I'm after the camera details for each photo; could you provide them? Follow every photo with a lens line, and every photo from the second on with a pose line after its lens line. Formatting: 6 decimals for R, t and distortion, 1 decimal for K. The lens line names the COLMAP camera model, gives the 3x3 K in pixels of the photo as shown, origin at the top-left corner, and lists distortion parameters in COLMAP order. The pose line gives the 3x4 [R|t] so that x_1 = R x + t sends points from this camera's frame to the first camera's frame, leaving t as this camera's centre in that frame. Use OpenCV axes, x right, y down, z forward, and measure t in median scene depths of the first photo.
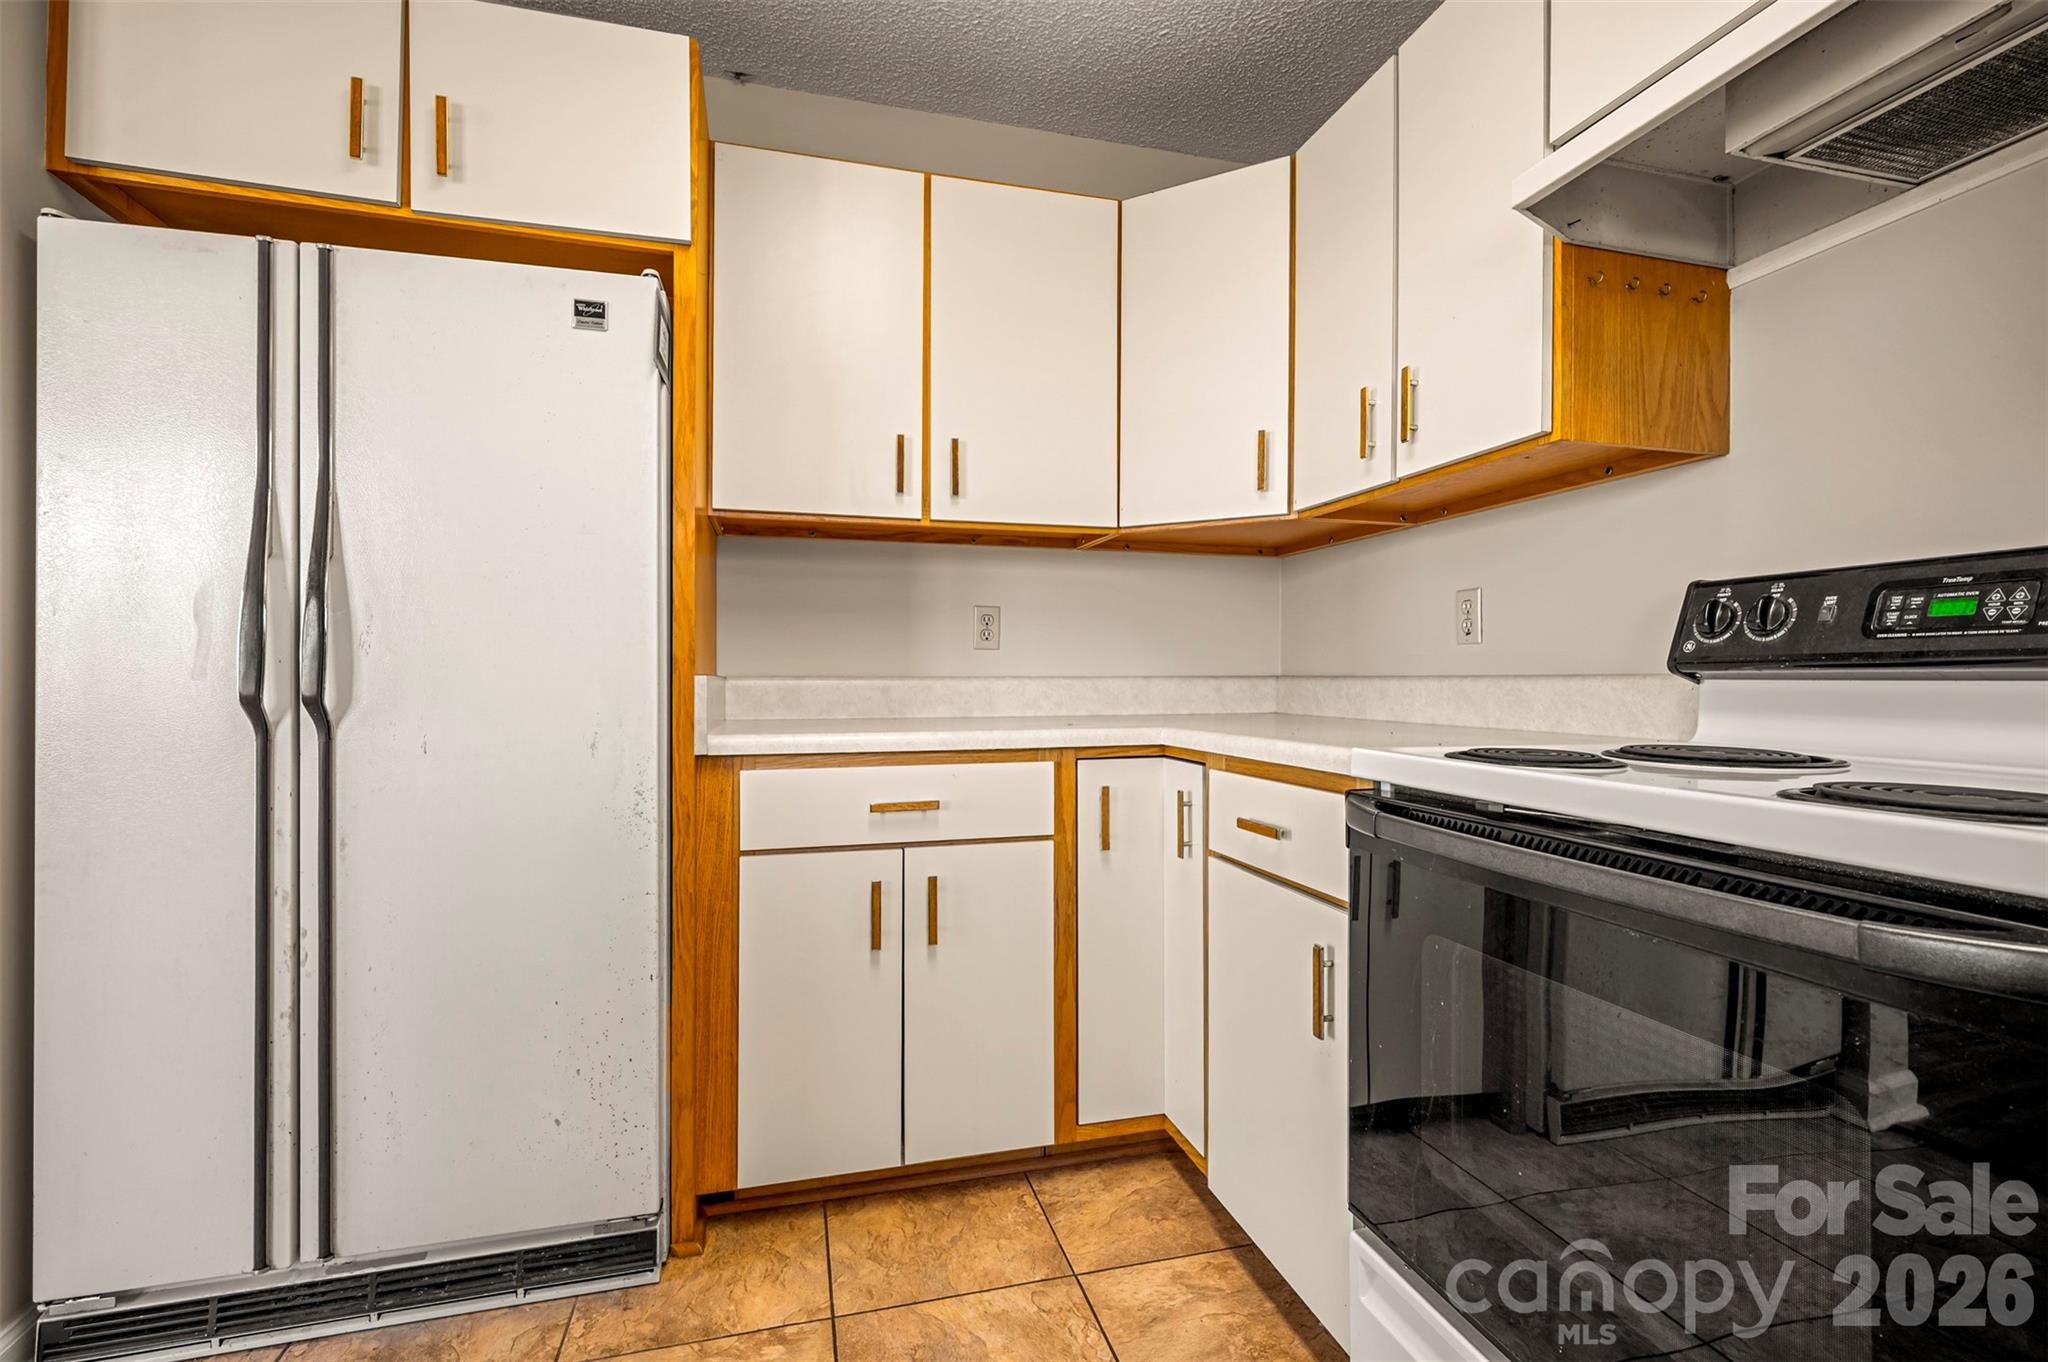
lens RADIAL K [[913.0, 0, 1030.3], [0, 913.0, 644.7], [0, 0, 1]] dist [0.005701, 0.000409]
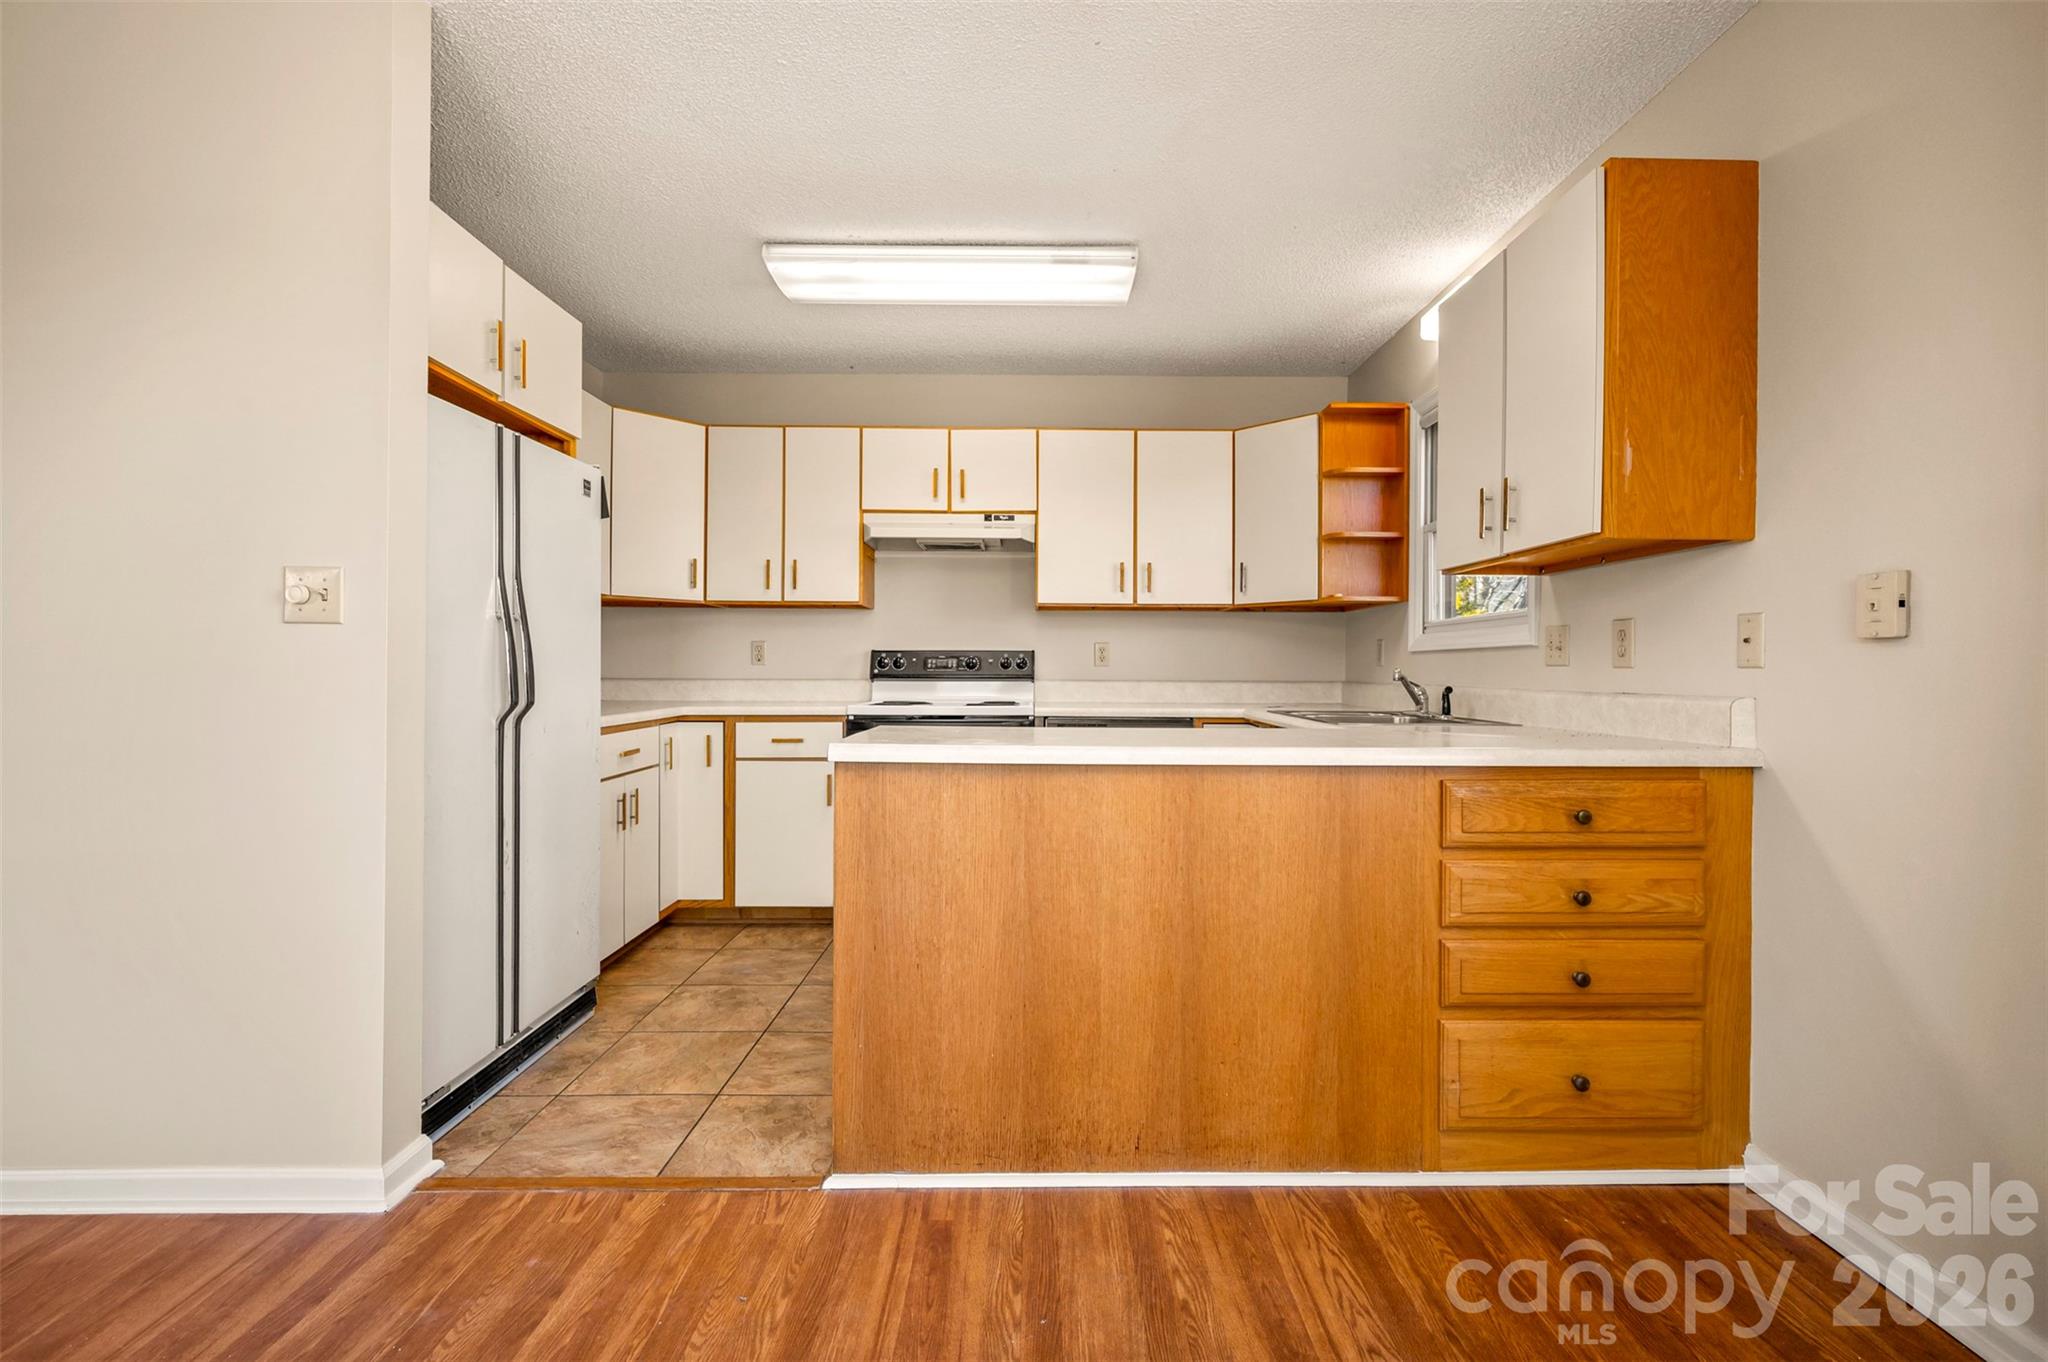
lens RADIAL K [[913.0, 0, 1030.3], [0, 913.0, 644.7], [0, 0, 1]] dist [0.005701, 0.000409]
pose [[0.264998, 0.022124, 0.963995, -2.211761], [-0.033377, 0.999348, -0.013760, -0.063528], [-0.963671, -0.028528, 0.265564, -0.357582]]
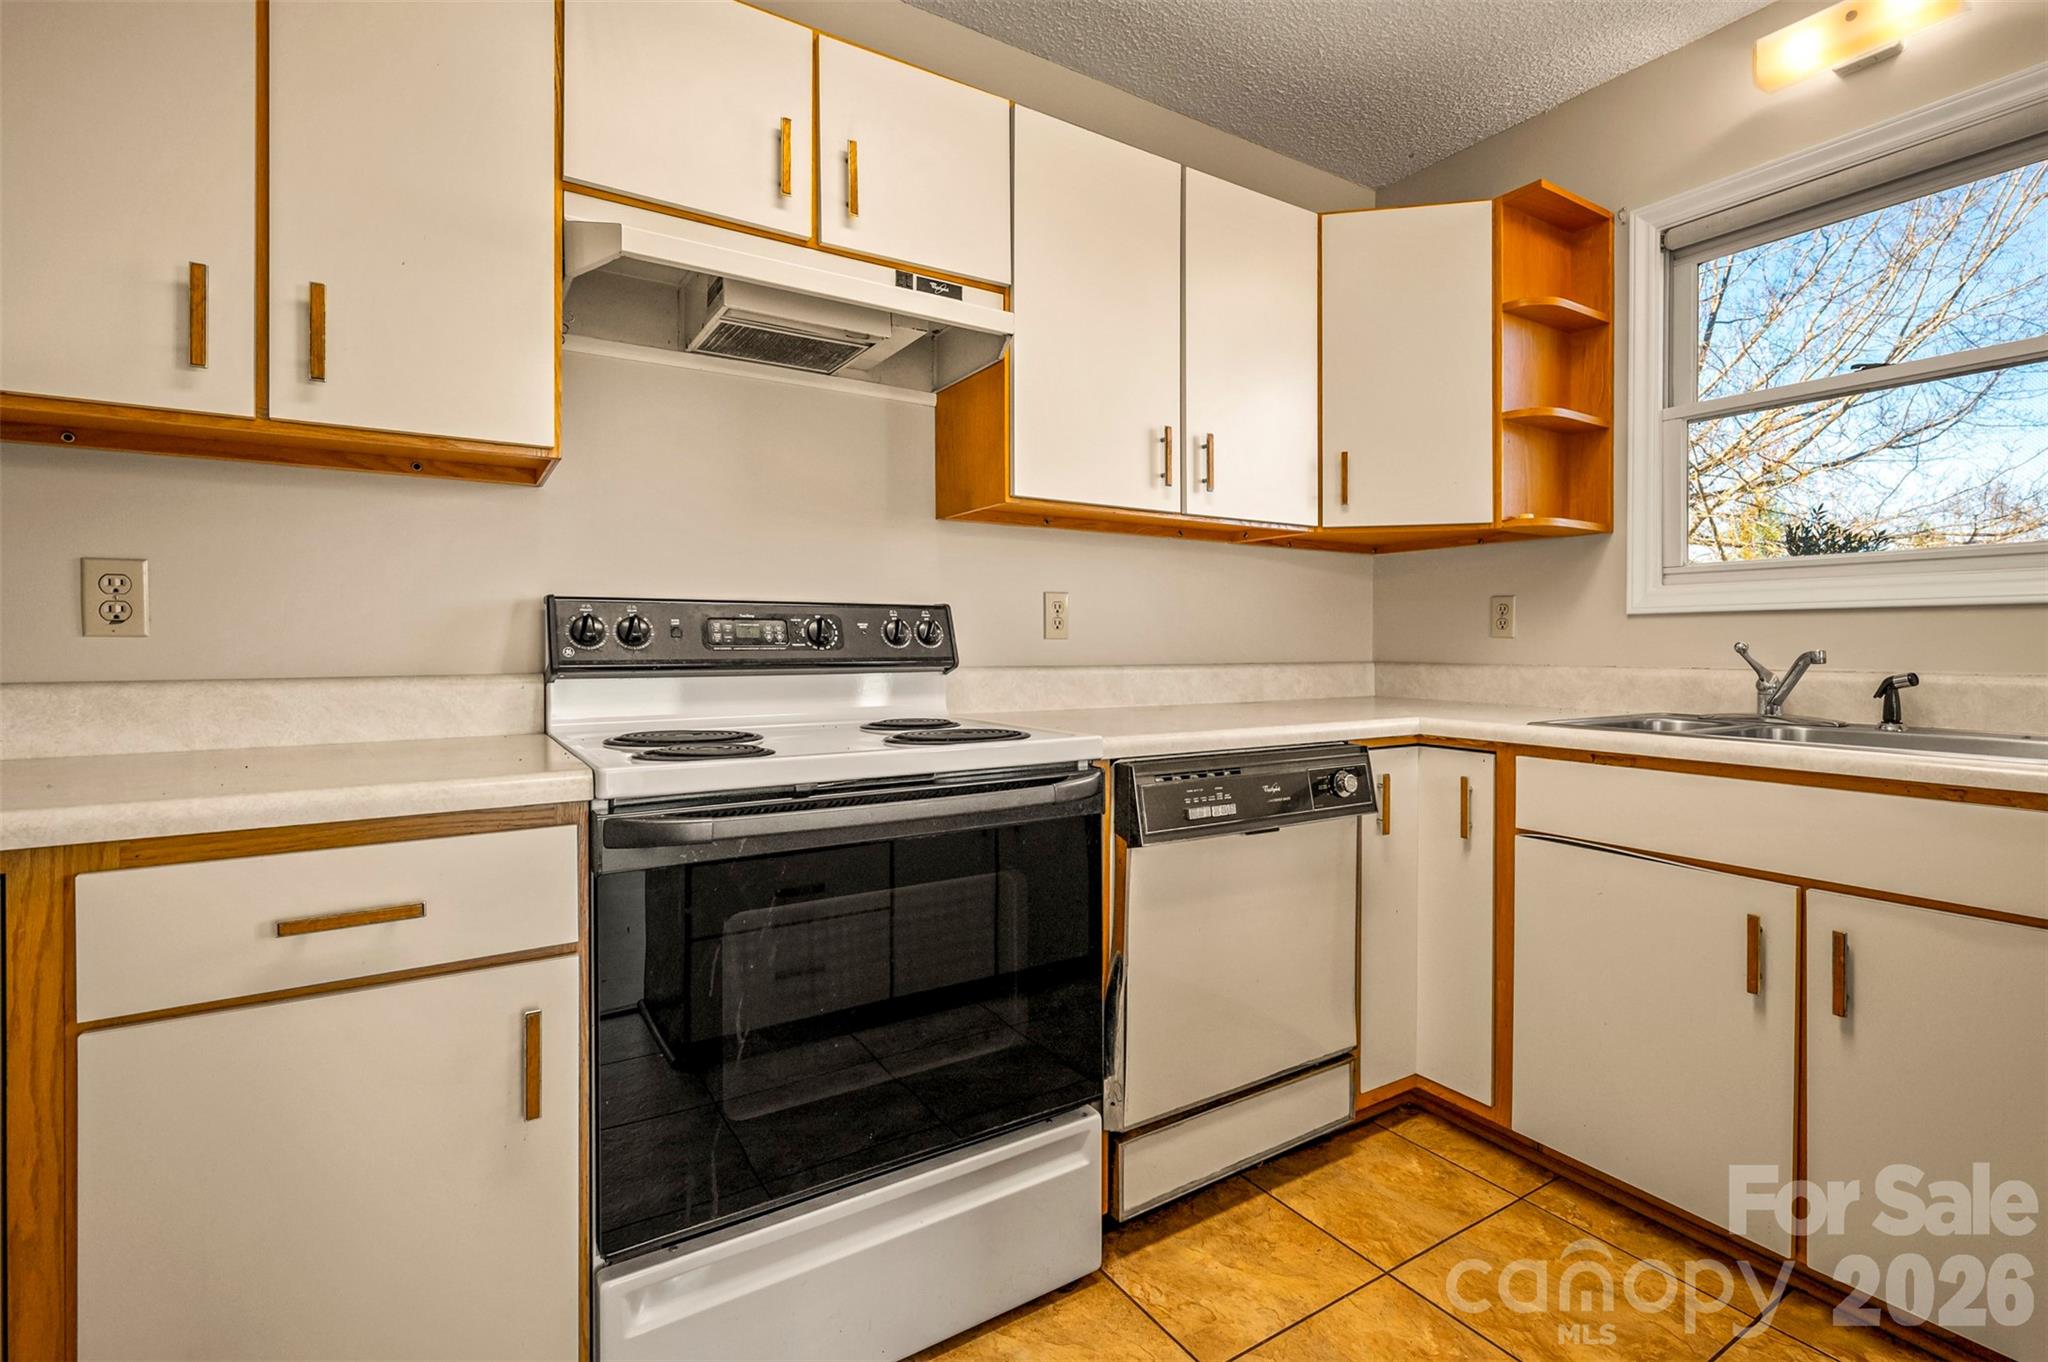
lens RADIAL K [[951.6, 0, 1065.2], [0, 951.6, 638.8], [0, 0, 1]] dist [0.005411, 0.000350]
pose [[-0.307830, -0.002102, 0.951439, -0.638794], [-0.032180, 0.999448, -0.008203, -0.025719], [-0.950897, -0.033142, -0.307728, 0.778743]]
